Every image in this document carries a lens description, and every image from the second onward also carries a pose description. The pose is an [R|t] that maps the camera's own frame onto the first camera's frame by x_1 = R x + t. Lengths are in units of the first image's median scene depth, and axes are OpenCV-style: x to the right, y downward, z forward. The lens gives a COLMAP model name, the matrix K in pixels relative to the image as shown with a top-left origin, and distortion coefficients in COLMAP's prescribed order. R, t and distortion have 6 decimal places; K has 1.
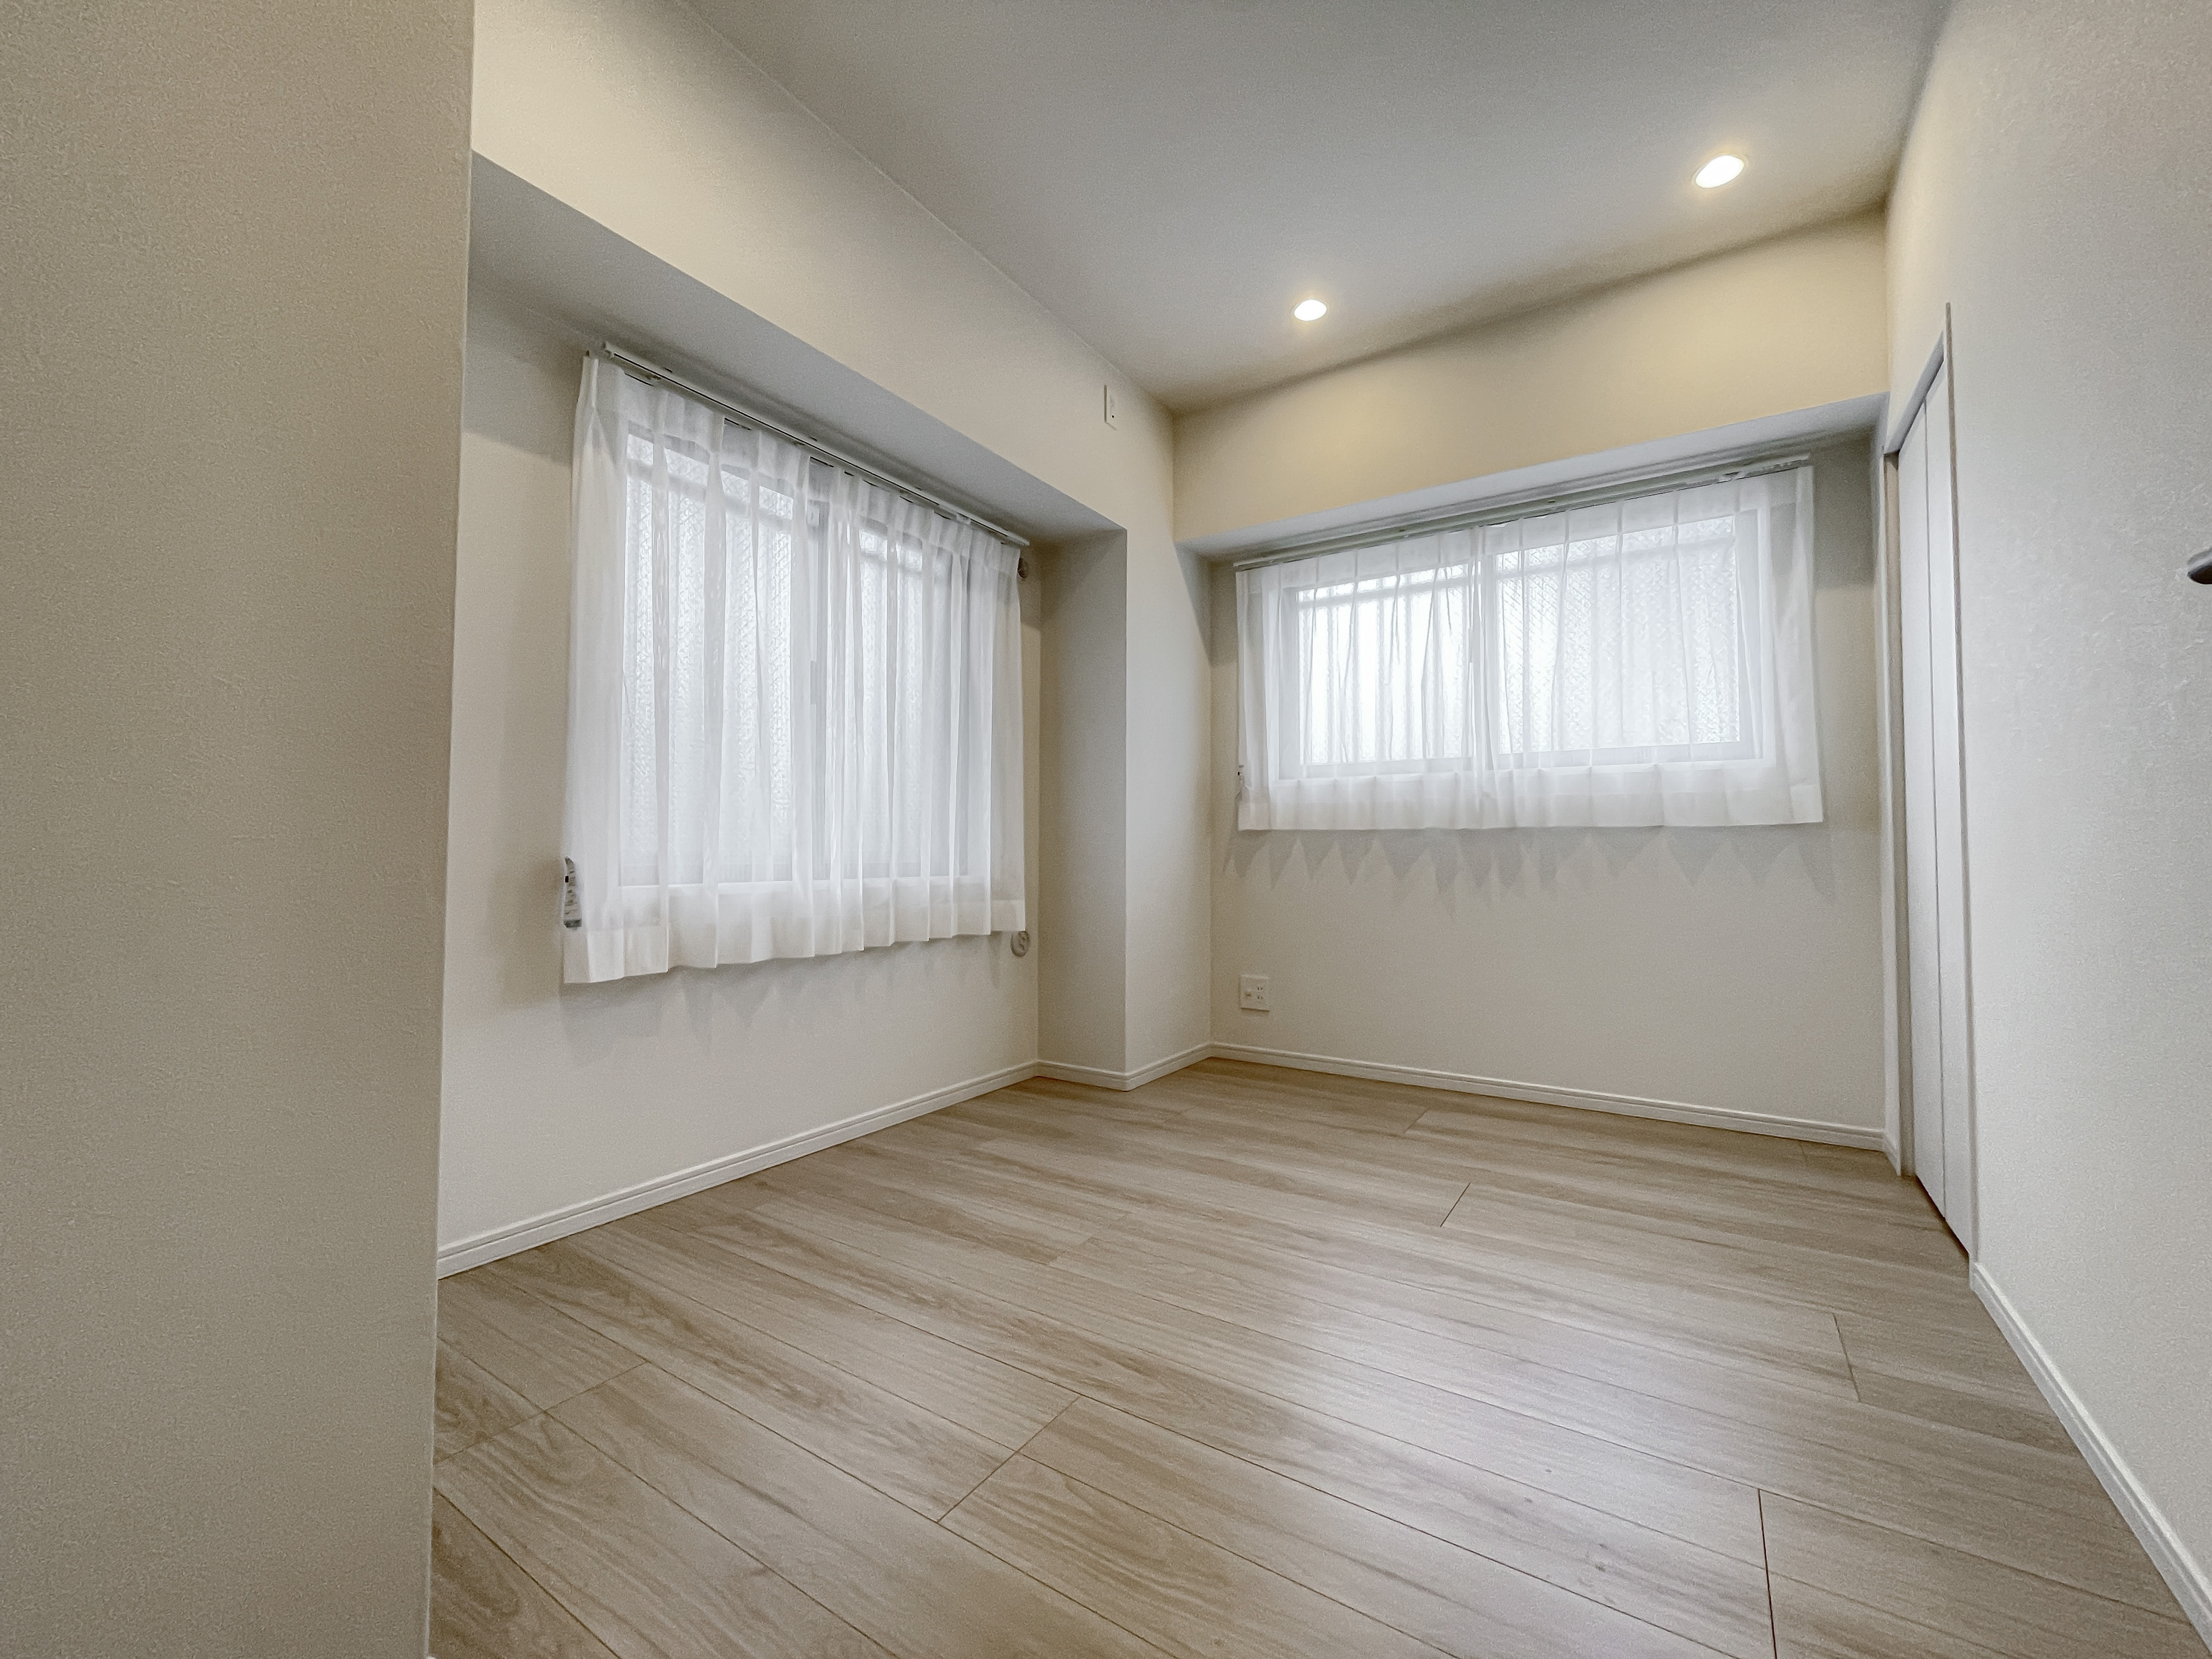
lens RADIAL K [[903.0, 0, 1099.9], [0, 903.0, 828.1], [0, 0, 1]] dist [-0.000258, 0.000133]
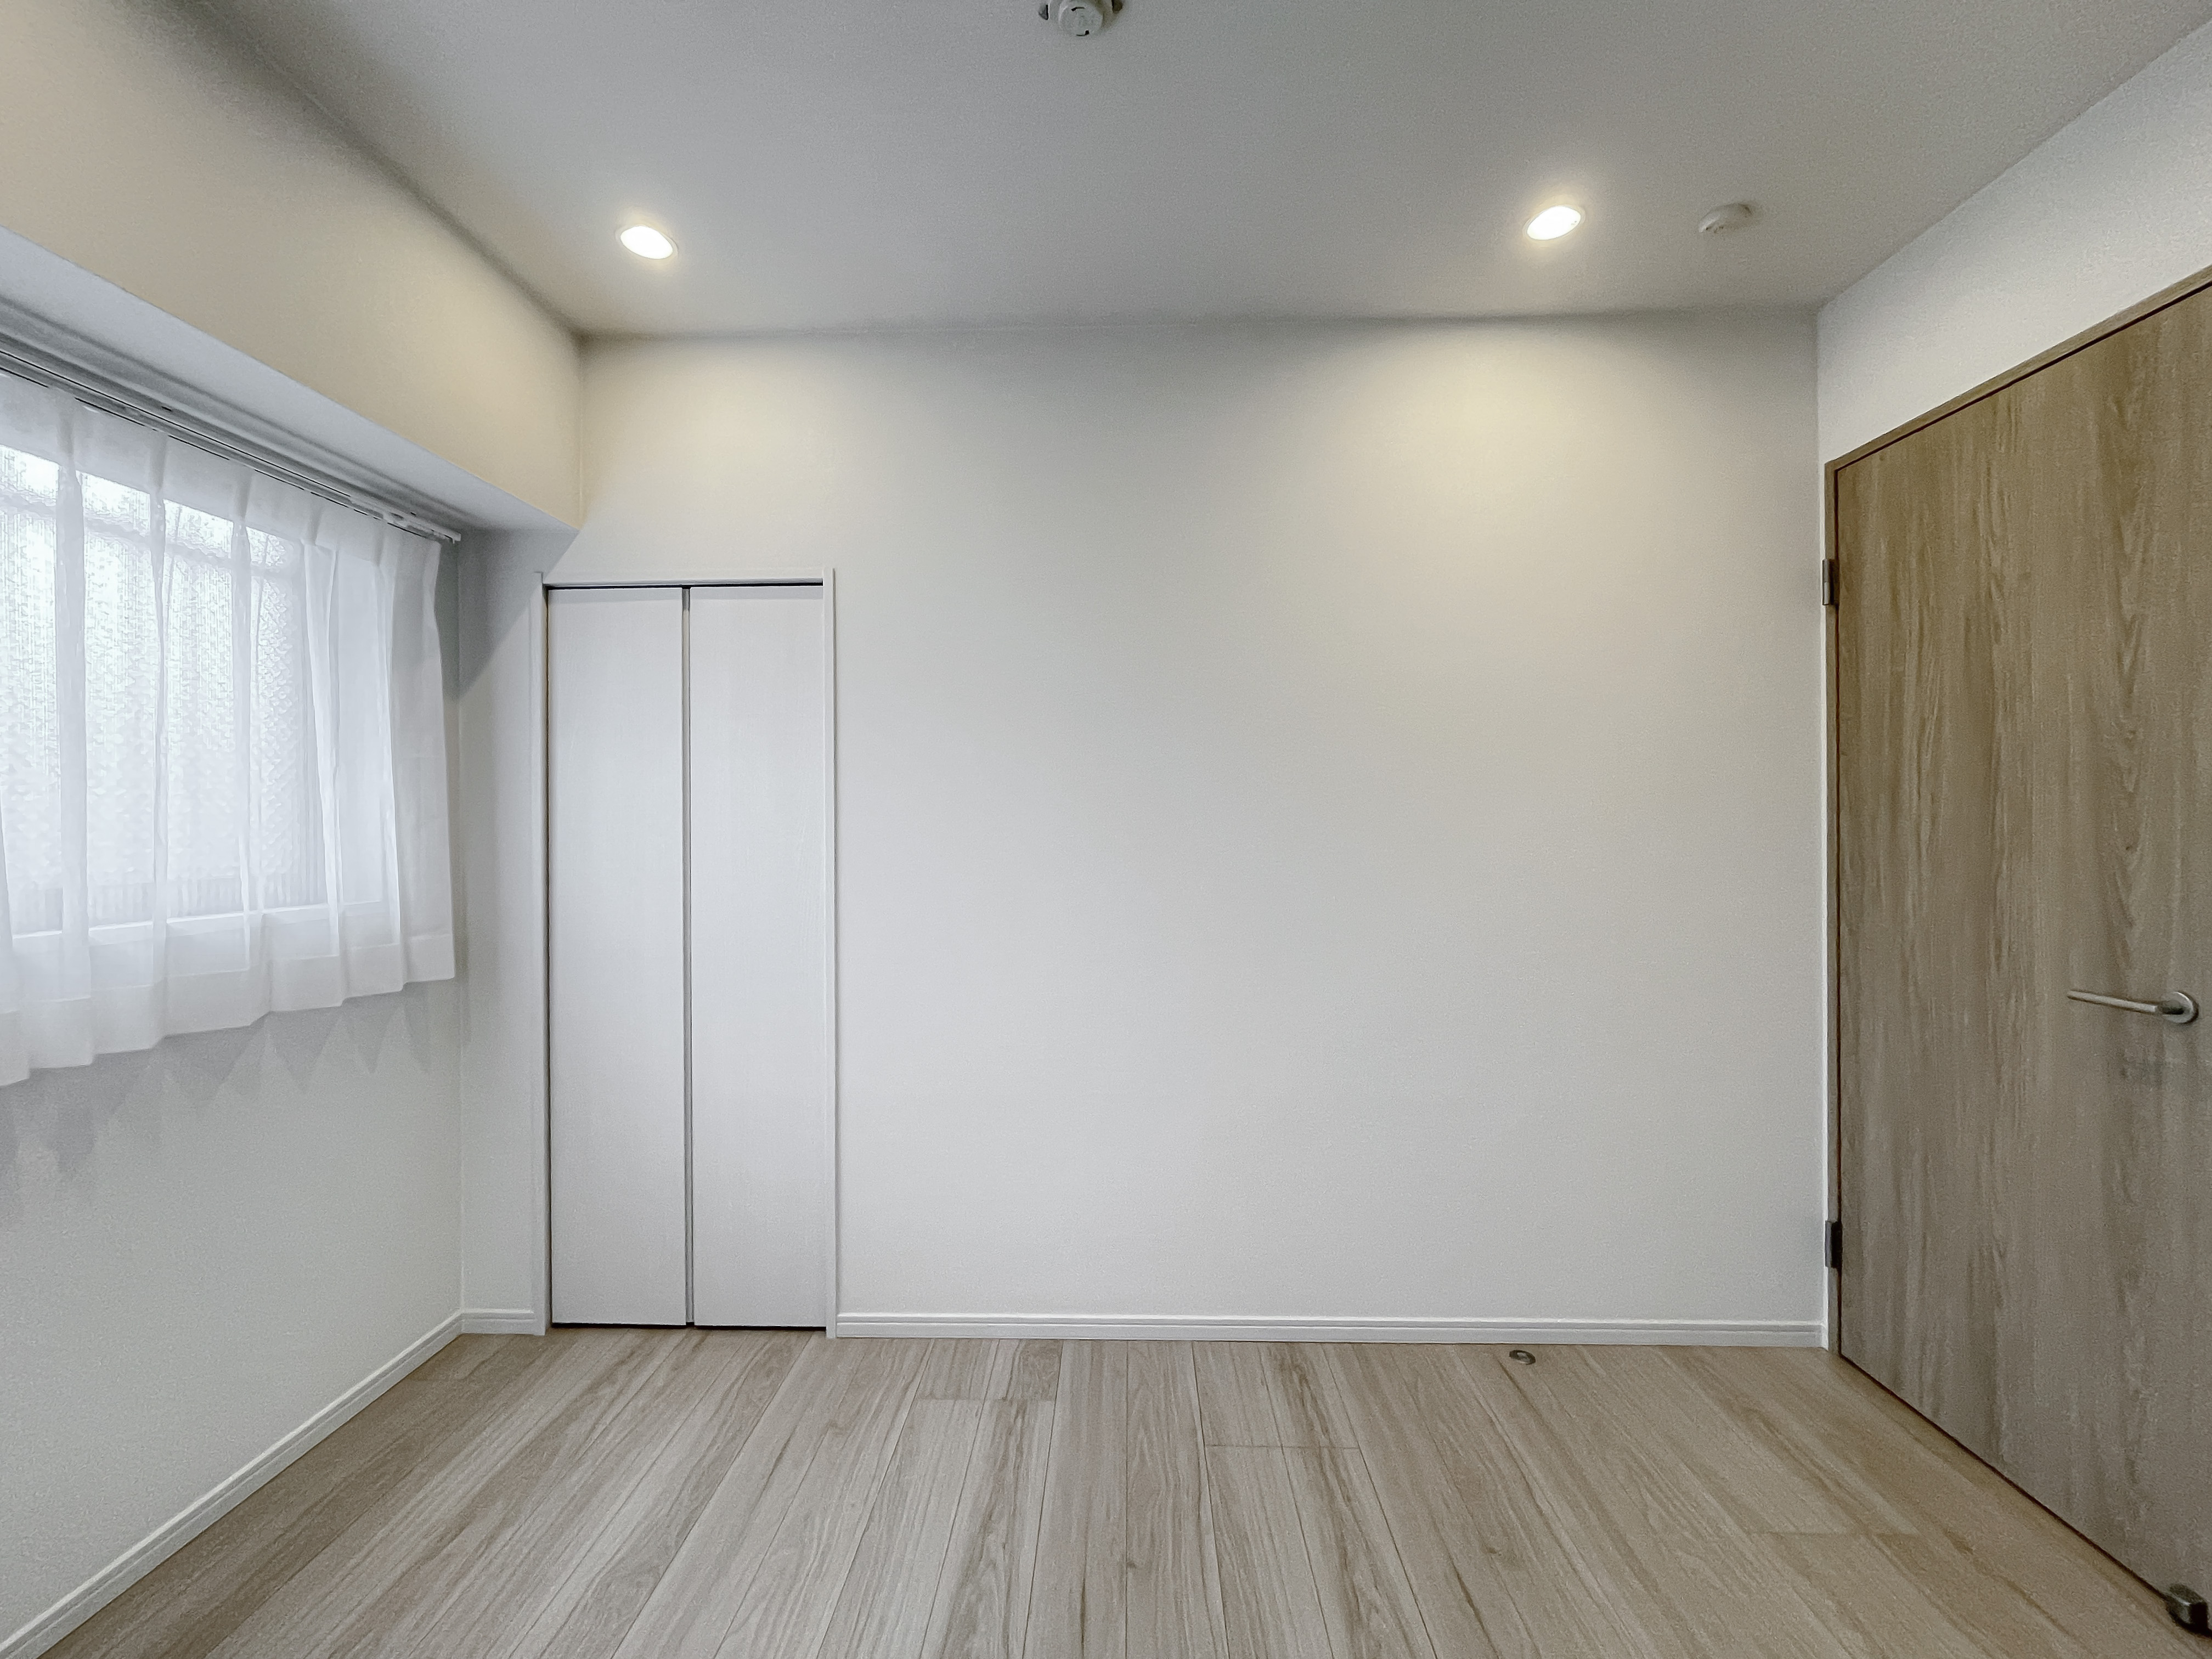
lens RADIAL K [[903.0, 0, 1121.1], [0, 903.0, 834.0], [0, 0, 1]] dist [-0.000258, 0.000133]
pose [[-0.531477, -0.015435, 0.846932, -0.216095], [-0.037631, 0.999277, -0.005403, -0.143104], [-0.846236, -0.034742, -0.531674, 0.820358]]
